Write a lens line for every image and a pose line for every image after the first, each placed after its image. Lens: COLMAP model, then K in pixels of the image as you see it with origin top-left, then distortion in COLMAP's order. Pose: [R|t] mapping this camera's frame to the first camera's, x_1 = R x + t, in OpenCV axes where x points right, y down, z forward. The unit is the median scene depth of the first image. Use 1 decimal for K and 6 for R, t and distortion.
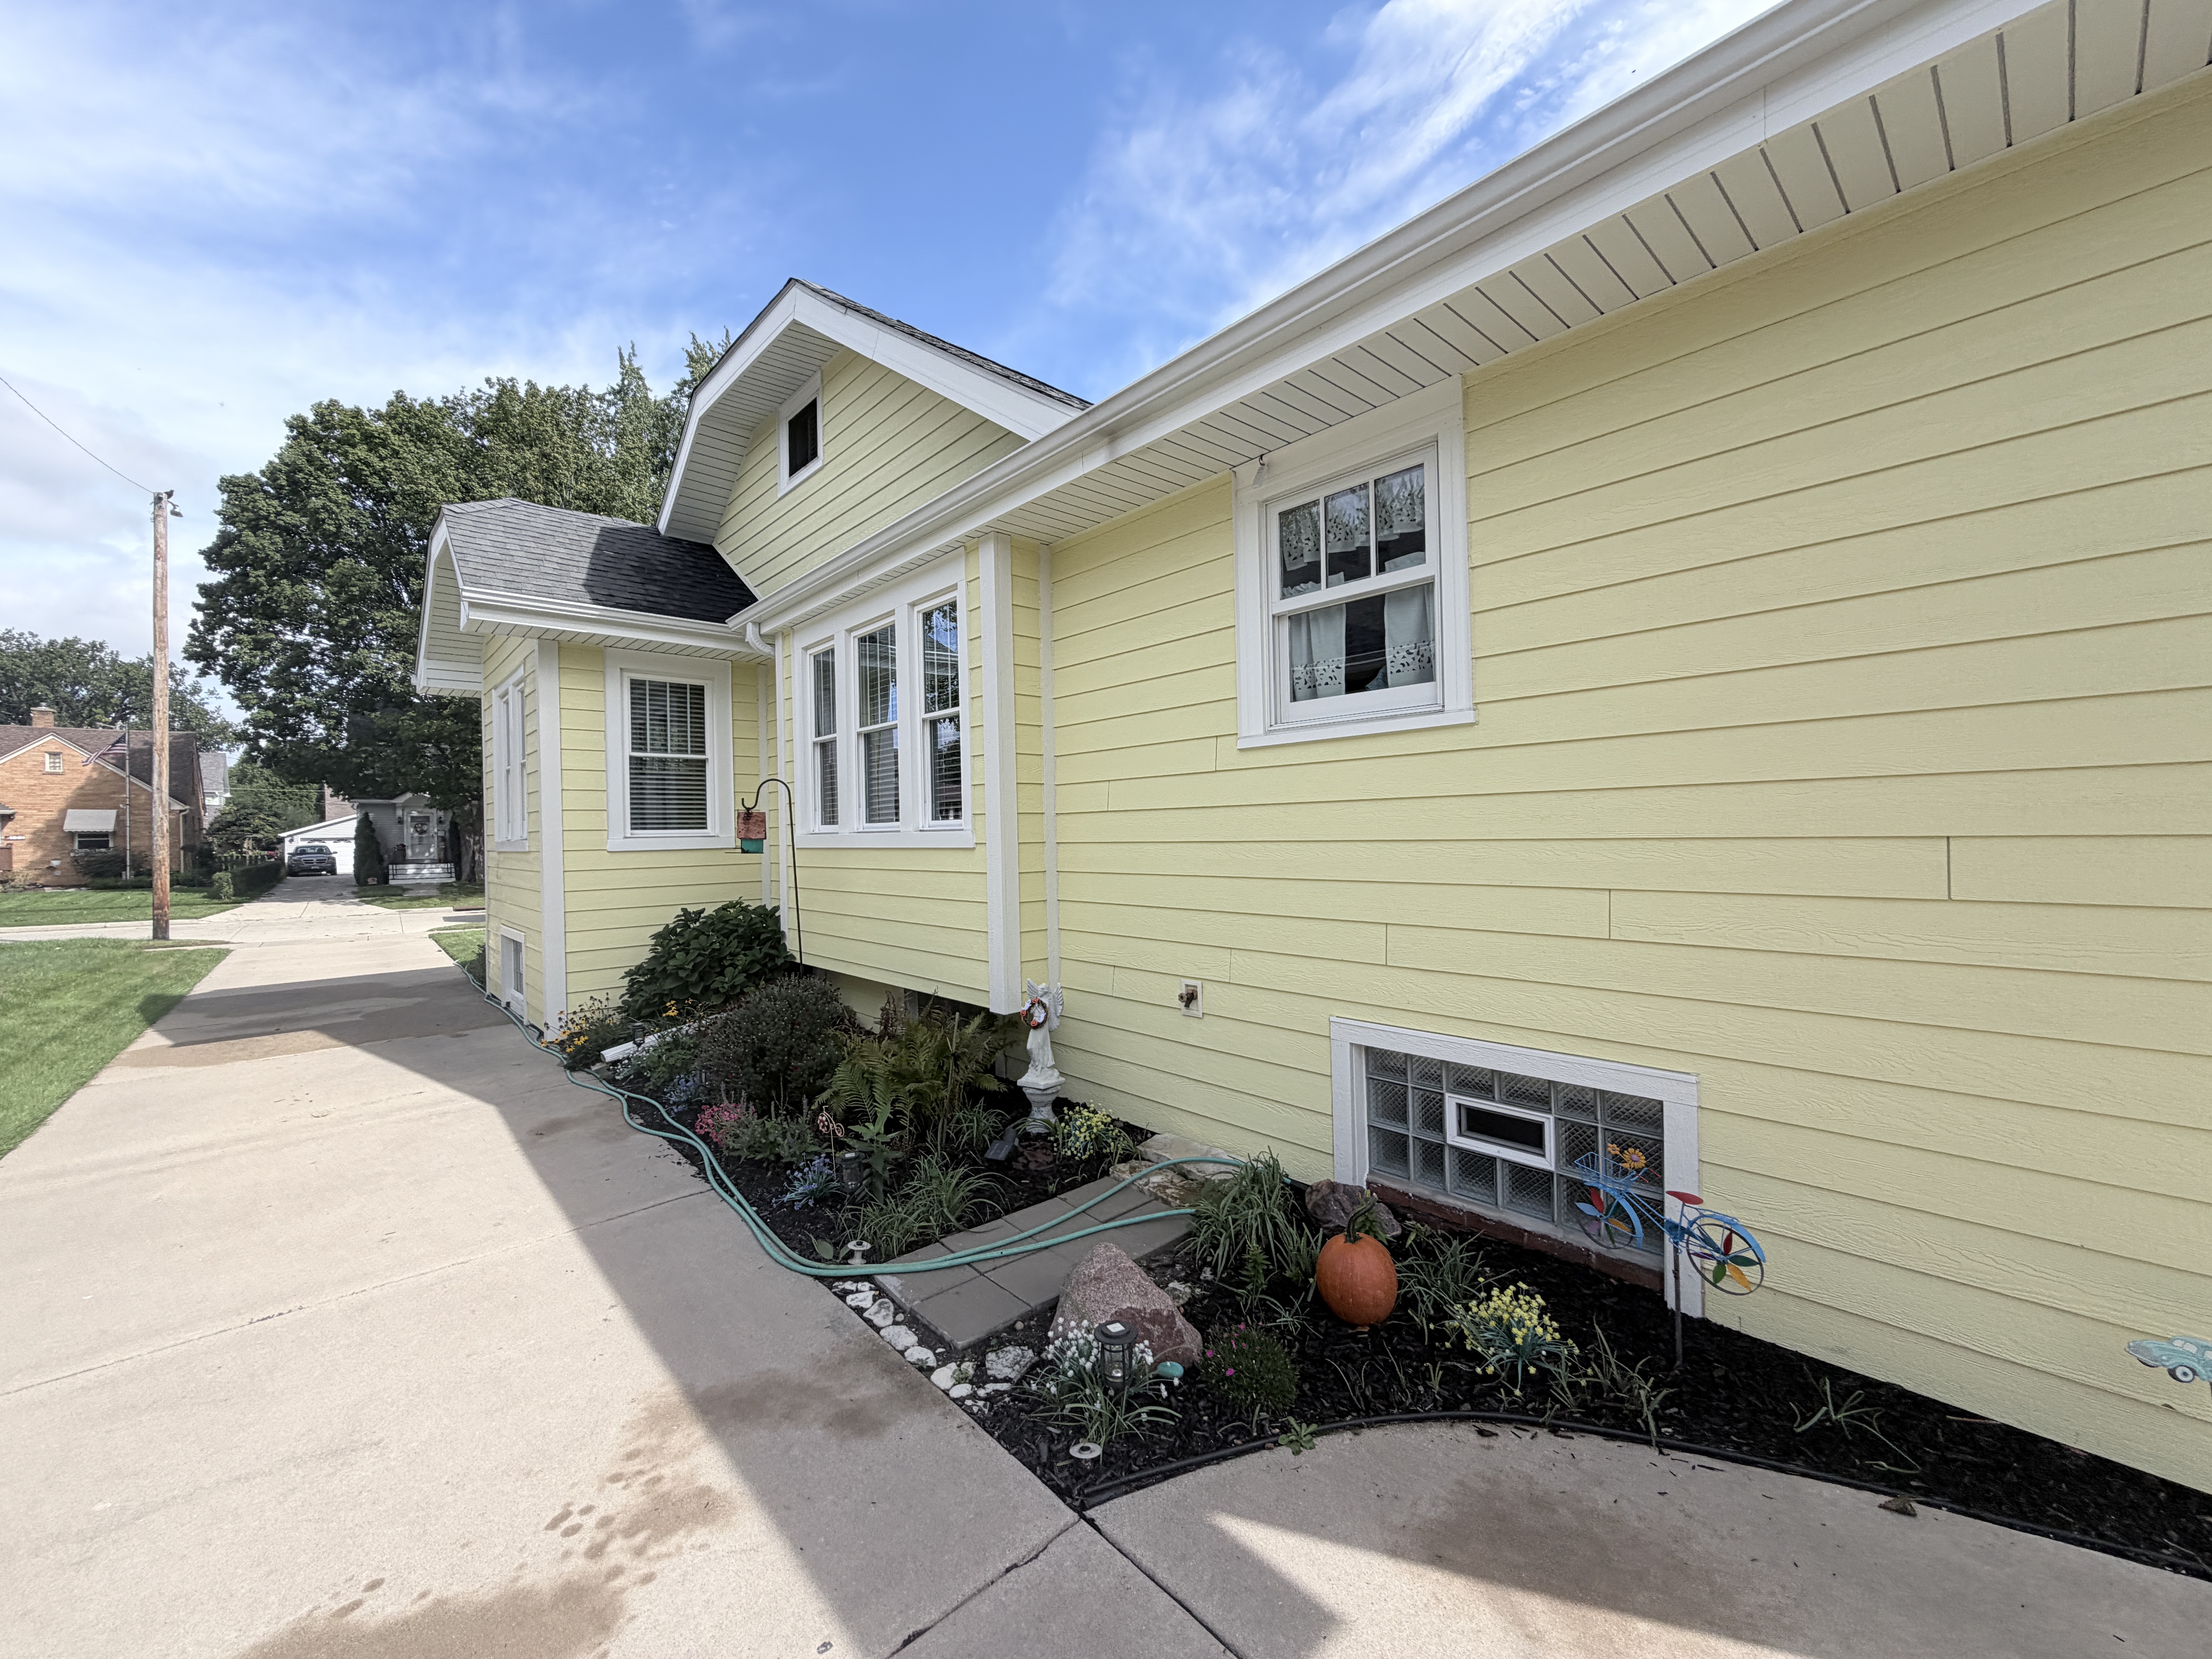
lens RADIAL K [[877.8, 0, 1101.5], [0, 877.8, 829.6], [0, 0, 1]] dist [-0.000619, -0.000004]
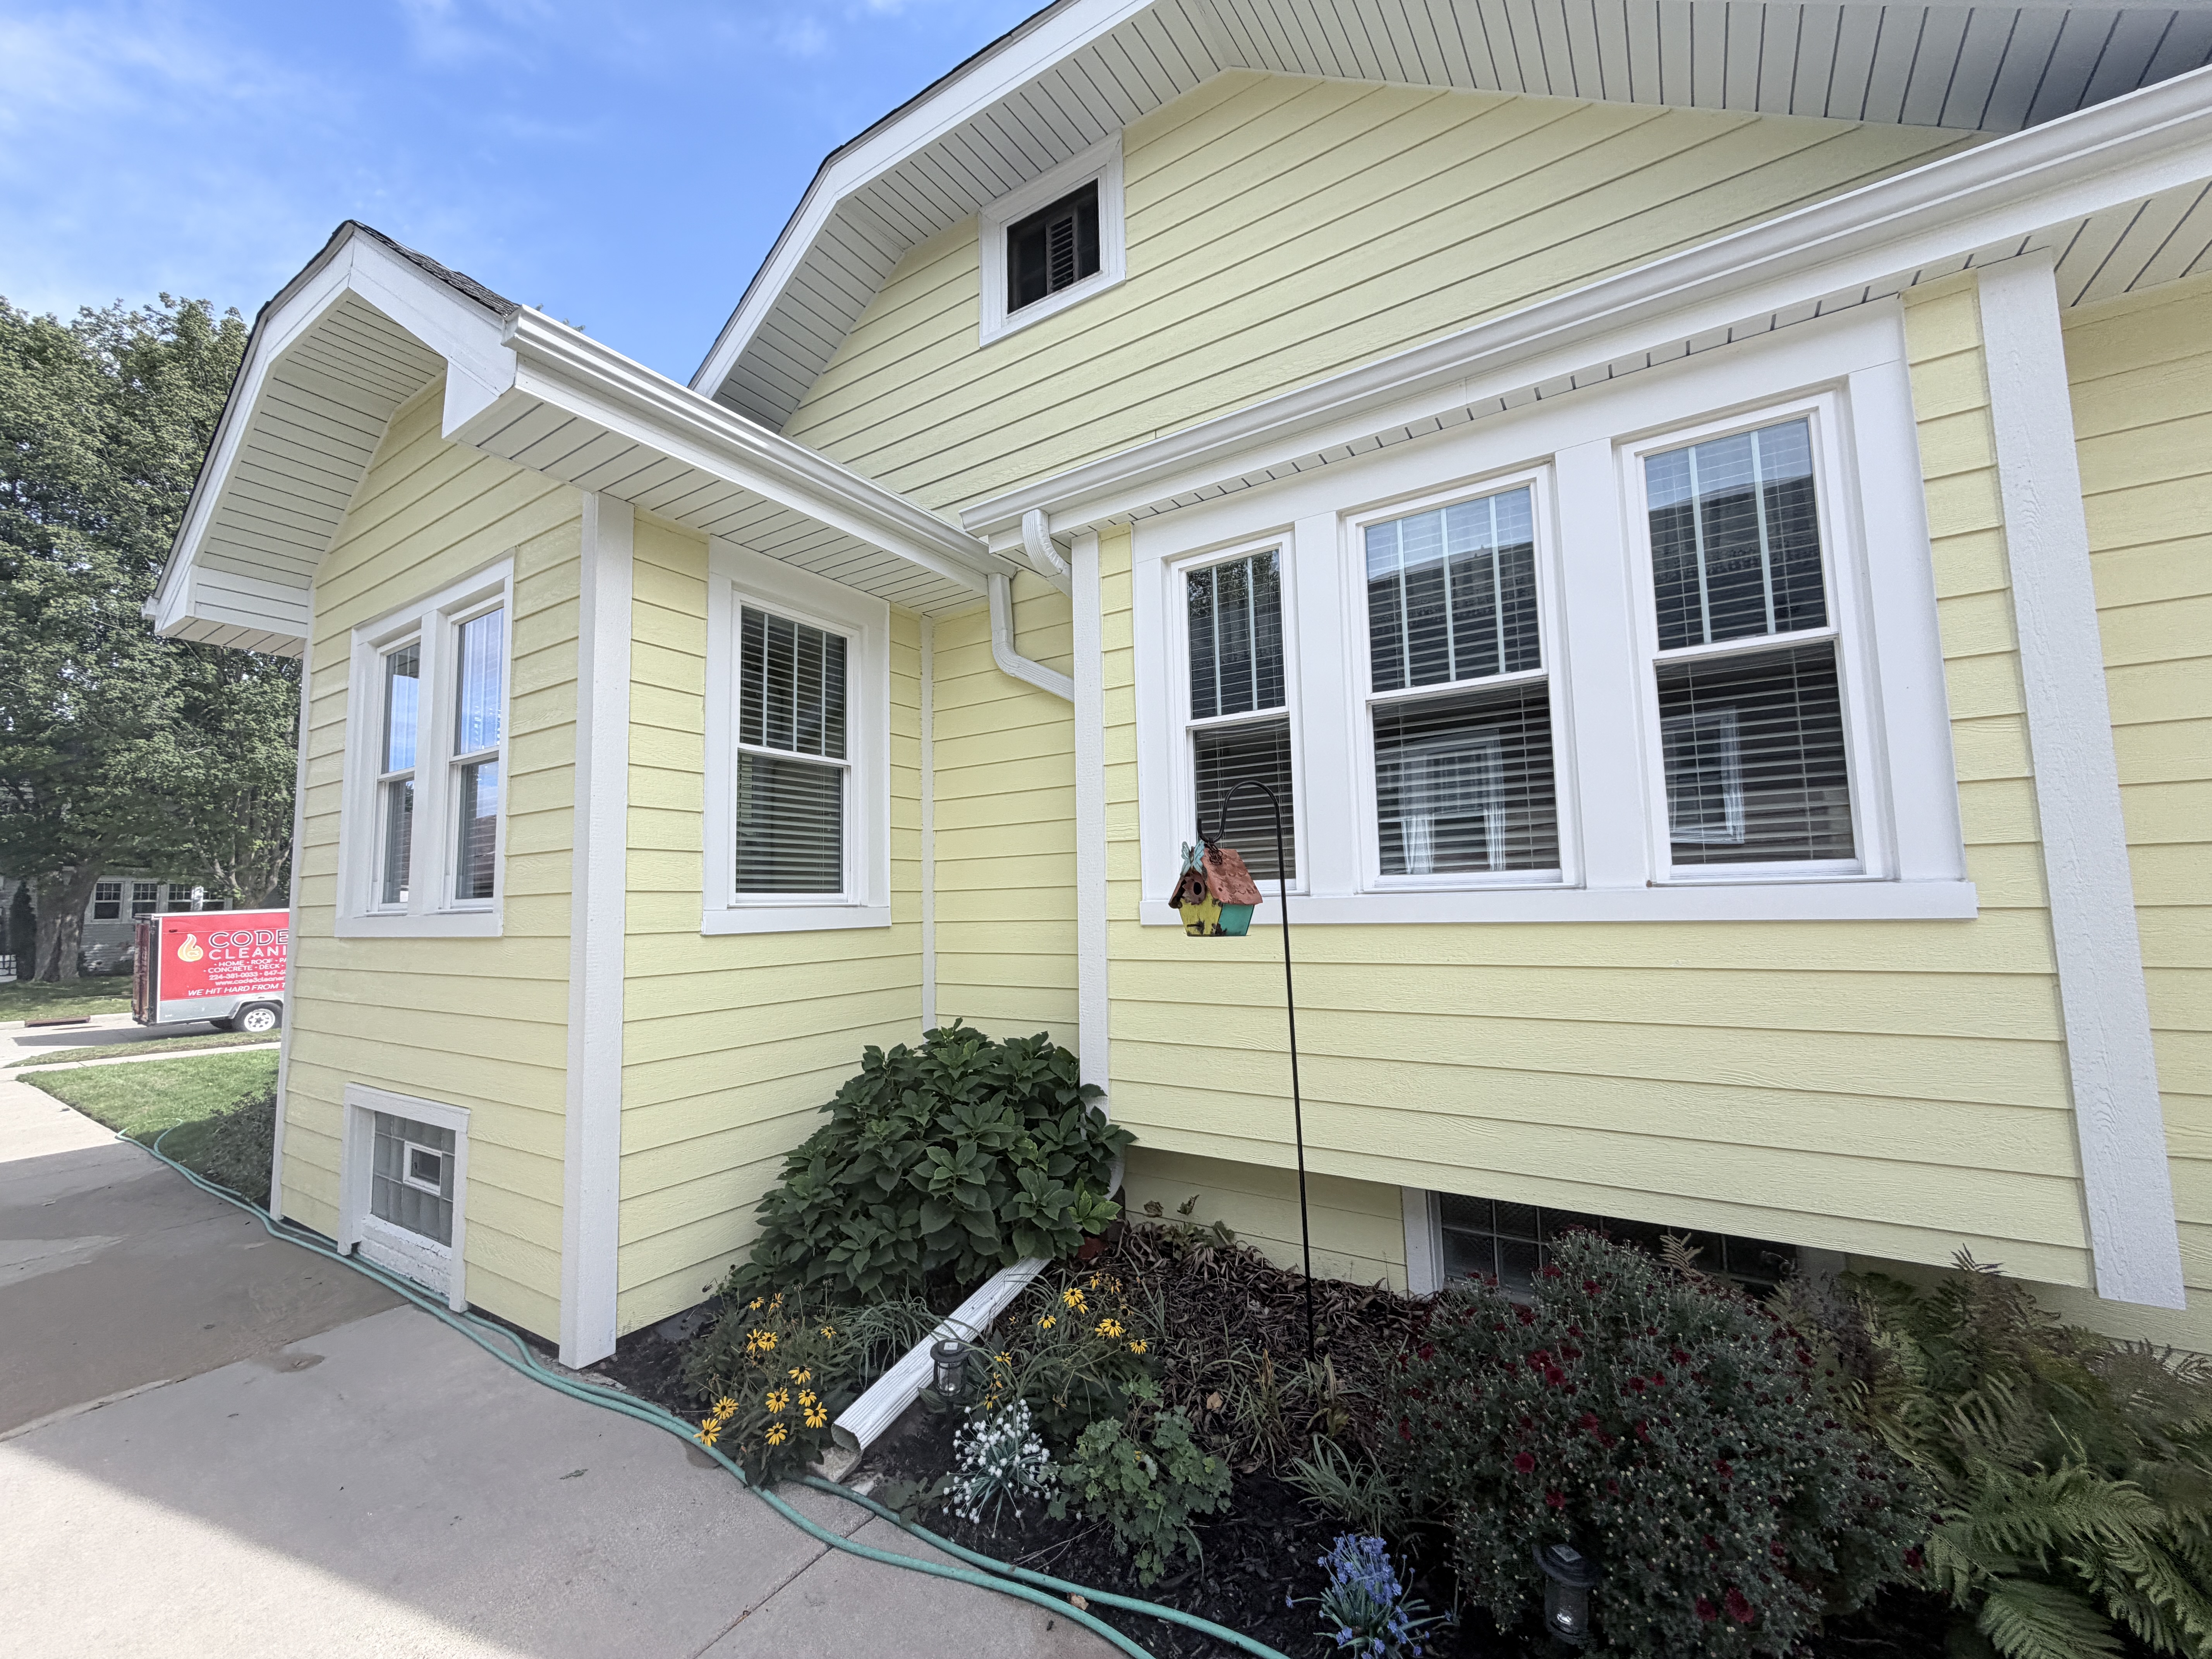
lens RADIAL K [[889.8, 0, 1115.5], [0, 889.8, 828.4], [0, 0, 1]] dist [0.001097, -0.000118]
pose [[0.965142, 0.022391, 0.260766, -0.439371], [0.001004, 0.996010, -0.089239, 0.009123], [-0.261724, 0.086390, 0.961269, 0.422189]]
